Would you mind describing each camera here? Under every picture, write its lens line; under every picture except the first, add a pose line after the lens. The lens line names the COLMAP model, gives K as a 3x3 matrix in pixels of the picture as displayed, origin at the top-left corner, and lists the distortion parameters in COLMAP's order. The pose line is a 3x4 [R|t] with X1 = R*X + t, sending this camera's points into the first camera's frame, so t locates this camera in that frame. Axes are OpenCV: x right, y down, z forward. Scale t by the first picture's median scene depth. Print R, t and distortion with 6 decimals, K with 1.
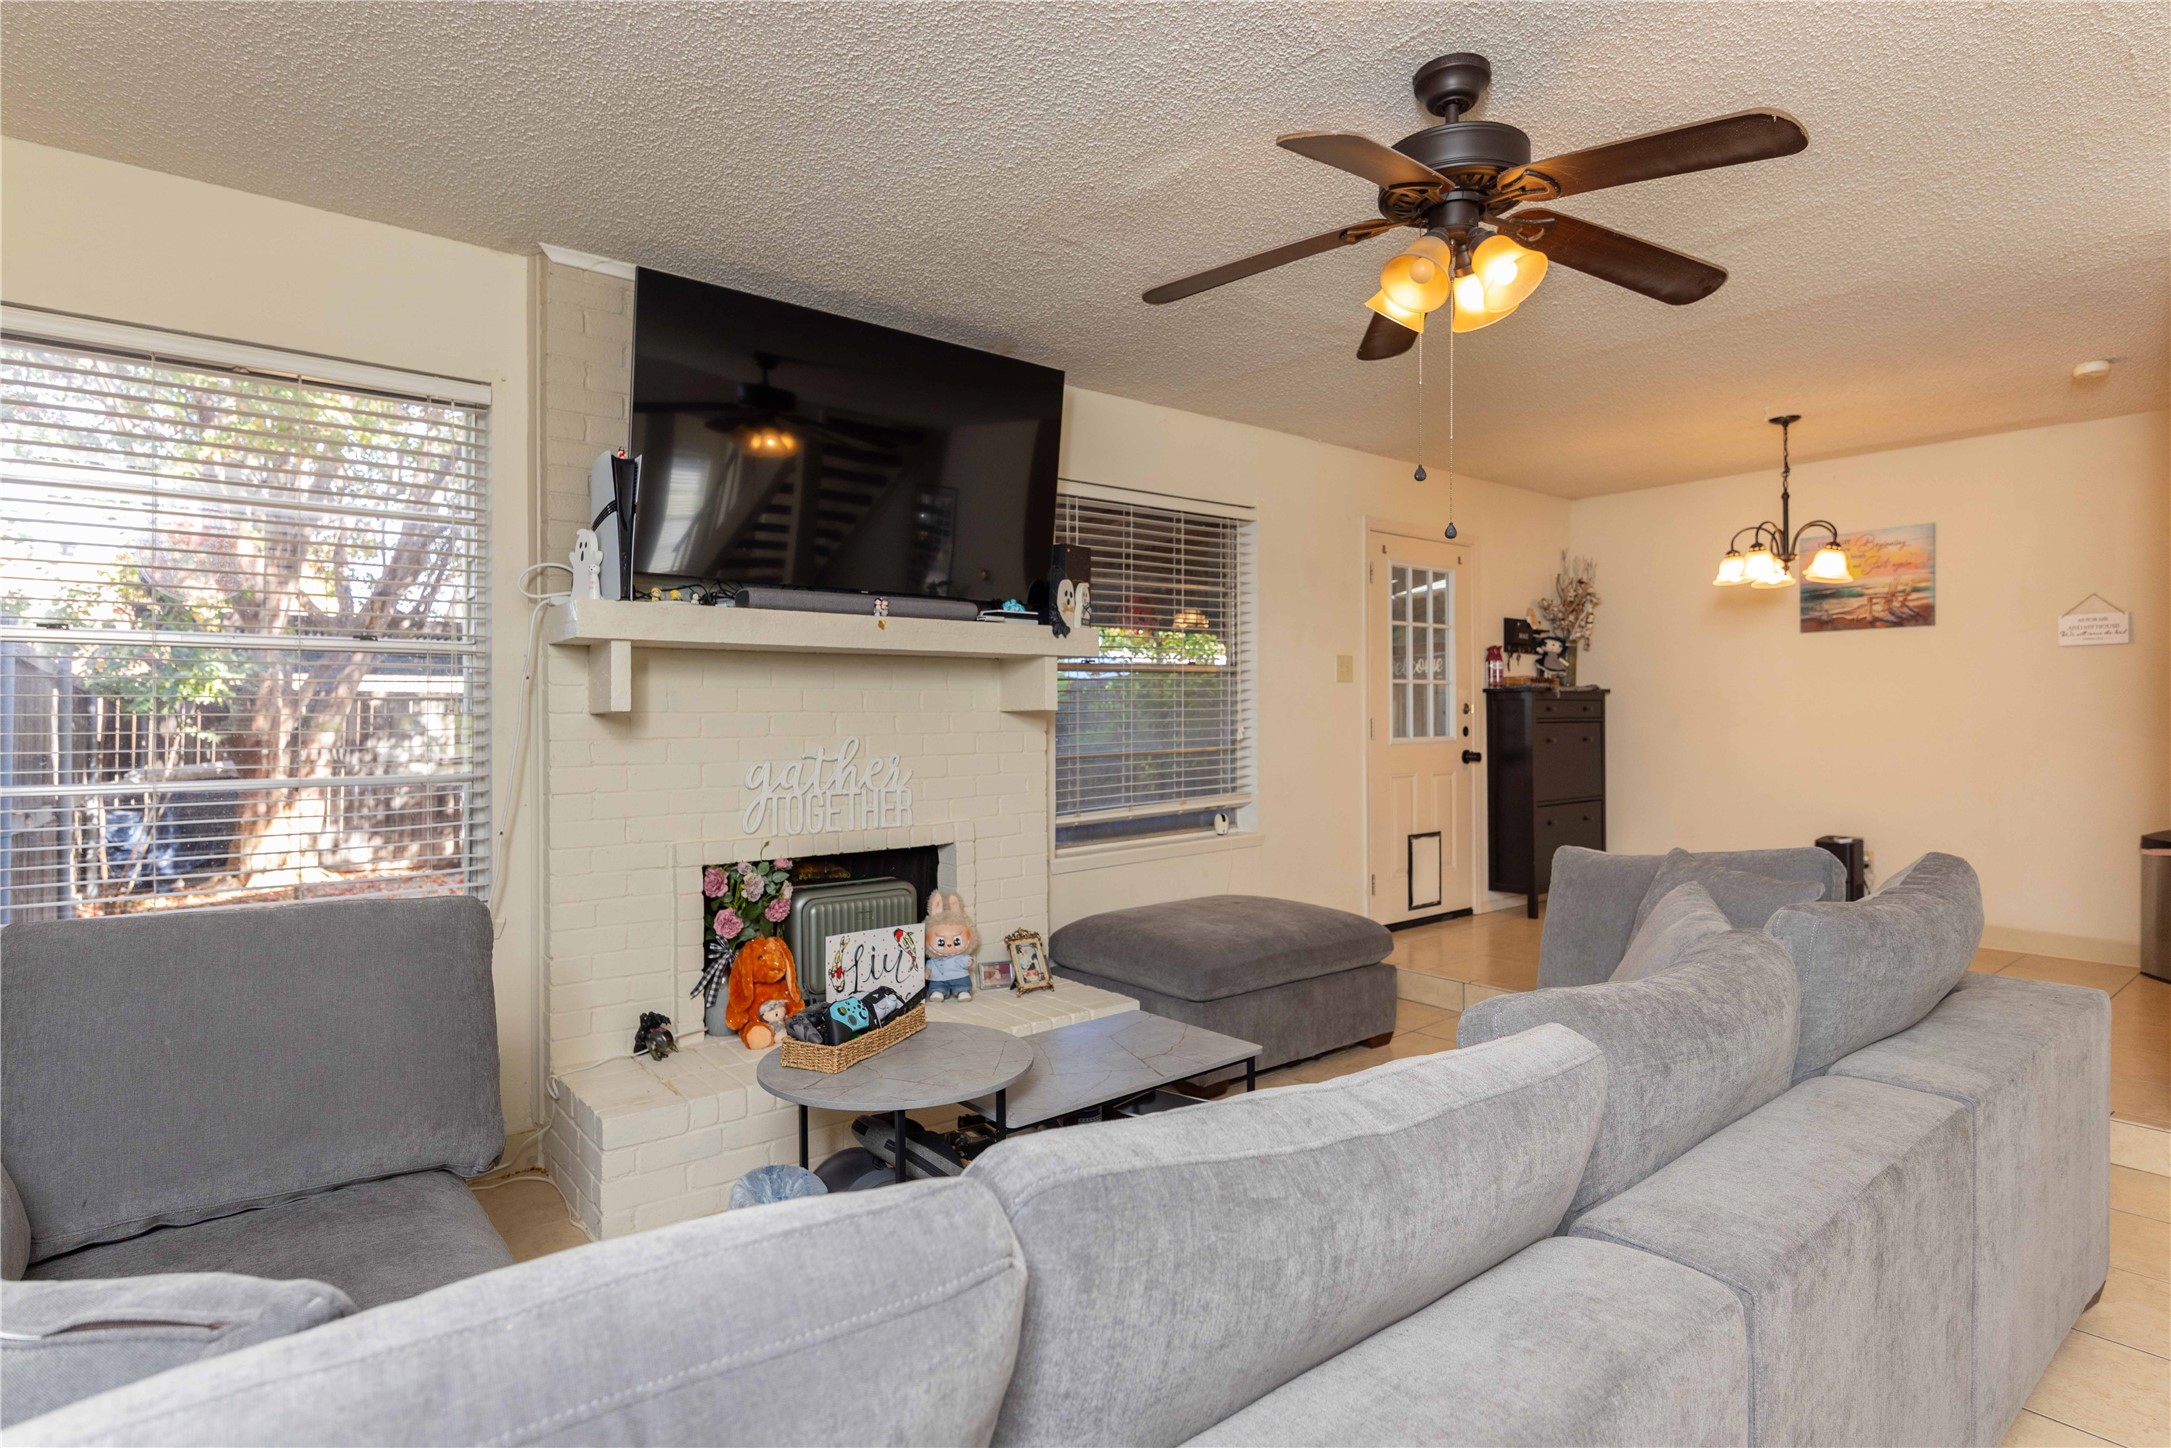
lens RADIAL K [[1114.5, 0, 1090.3], [0, 1114.5, 723.5], [0, 0, 1]] dist [-0.002503, -0.000397]
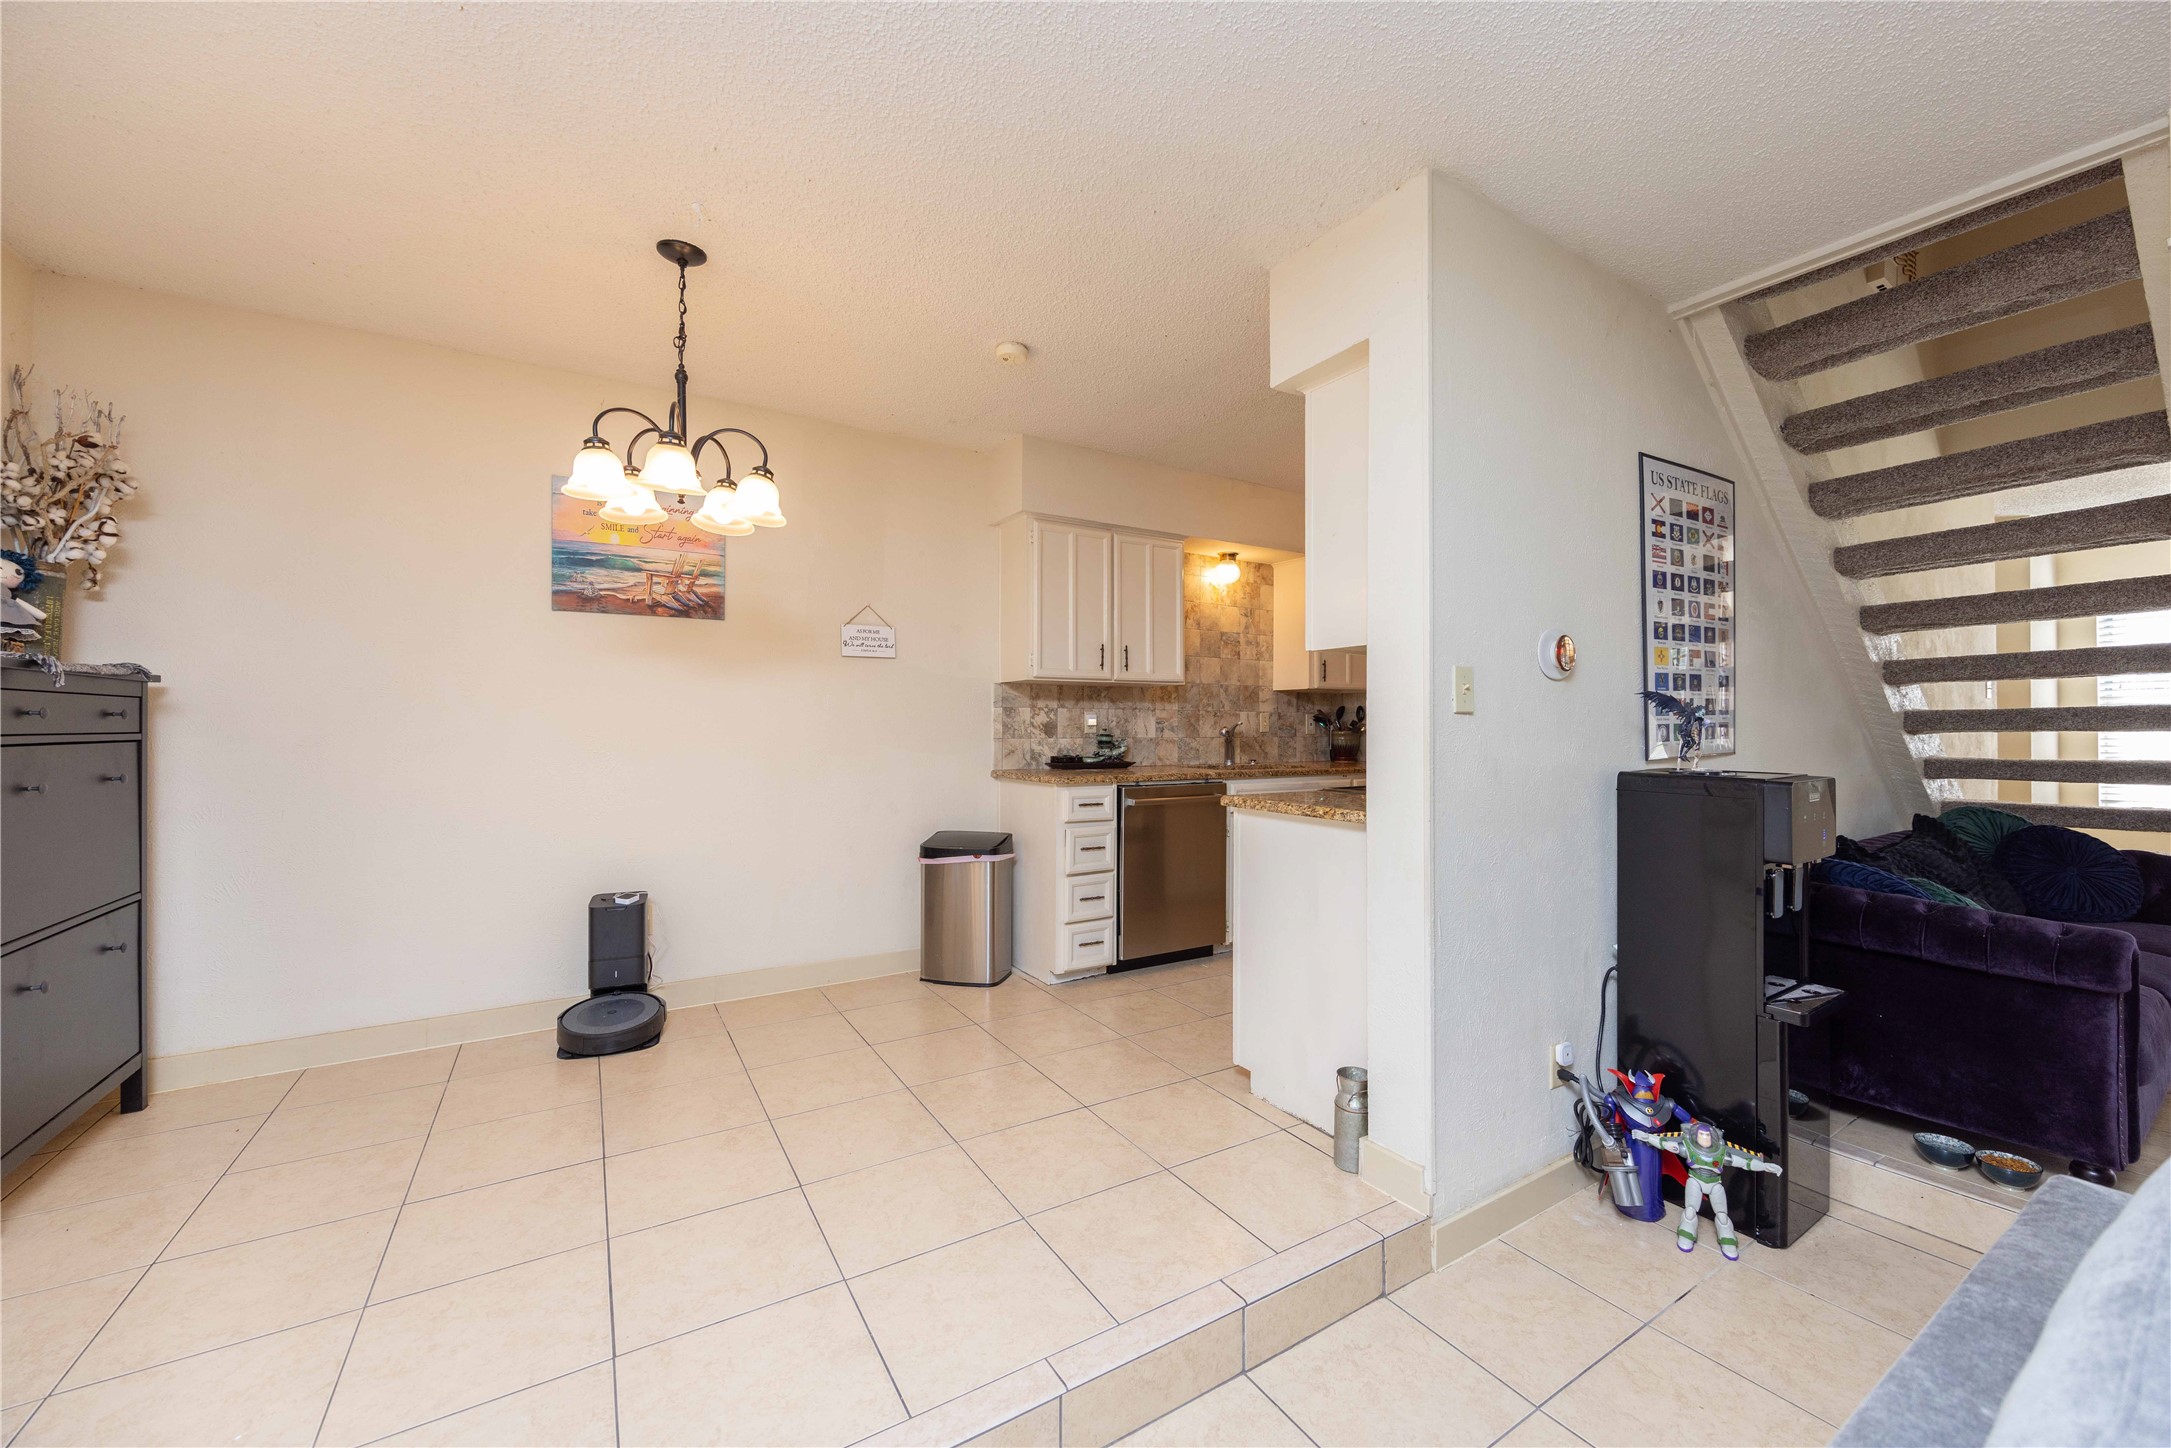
lens RADIAL K [[834.6, 0, 1096.3], [0, 834.6, 730.1], [0, 0, 1]] dist [0.002318, 0.000027]
pose [[0.116383, -0.003055, 0.993200, 0.163772], [0.006443, 0.999977, 0.002321, -0.005134], [-0.993183, 0.006129, 0.116400, 0.628150]]
